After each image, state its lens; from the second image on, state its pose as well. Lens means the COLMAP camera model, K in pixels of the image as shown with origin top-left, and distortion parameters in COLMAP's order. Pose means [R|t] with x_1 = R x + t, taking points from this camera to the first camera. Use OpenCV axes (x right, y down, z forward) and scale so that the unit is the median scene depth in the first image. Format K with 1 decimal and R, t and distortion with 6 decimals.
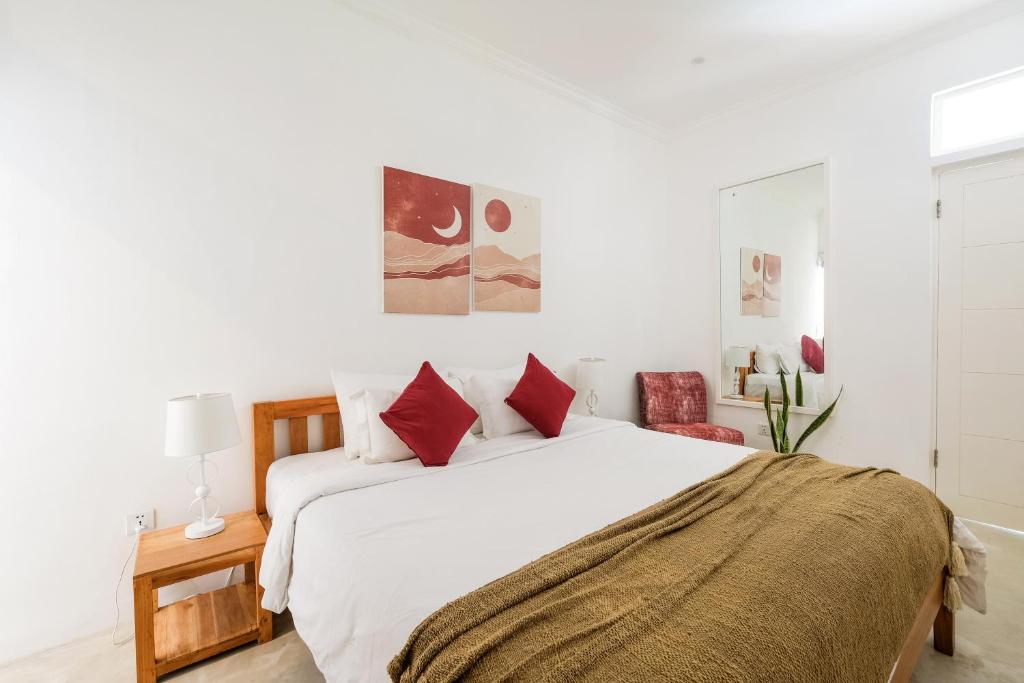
lens RADIAL K [[449.2, 0, 512.6], [0, 449.2, 337.9], [0, 0, 1]] dist [-0.003842, 0.000442]
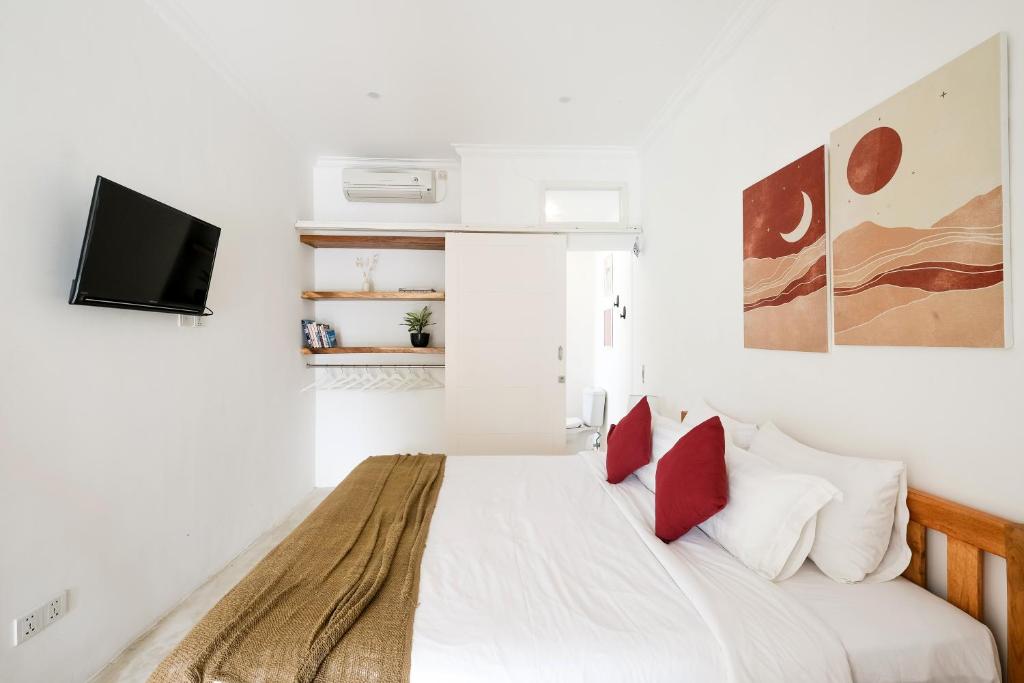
lens RADIAL K [[449.2, 0, 512.6], [0, 449.2, 337.9], [0, 0, 1]] dist [-0.003842, 0.000442]
pose [[-0.584155, 0.007509, -0.811608, 0.651128], [-0.011144, 0.999789, 0.017271, -0.076724], [0.811566, 0.019134, -0.583947, 1.006218]]
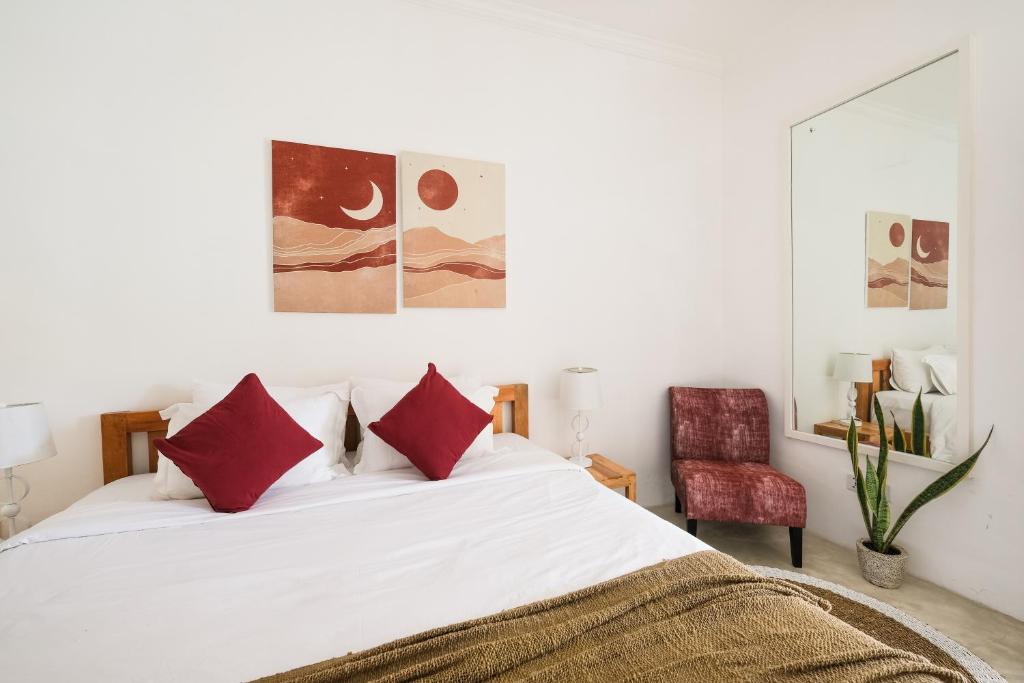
lens RADIAL K [[449.2, 0, 512.6], [0, 449.2, 337.9], [0, 0, 1]] dist [-0.003842, 0.000442]
pose [[0.951433, 0.005928, -0.307799, 0.357235], [-0.003916, 0.999967, 0.007153, -0.012982], [0.307832, -0.005600, 0.951424, 0.284549]]
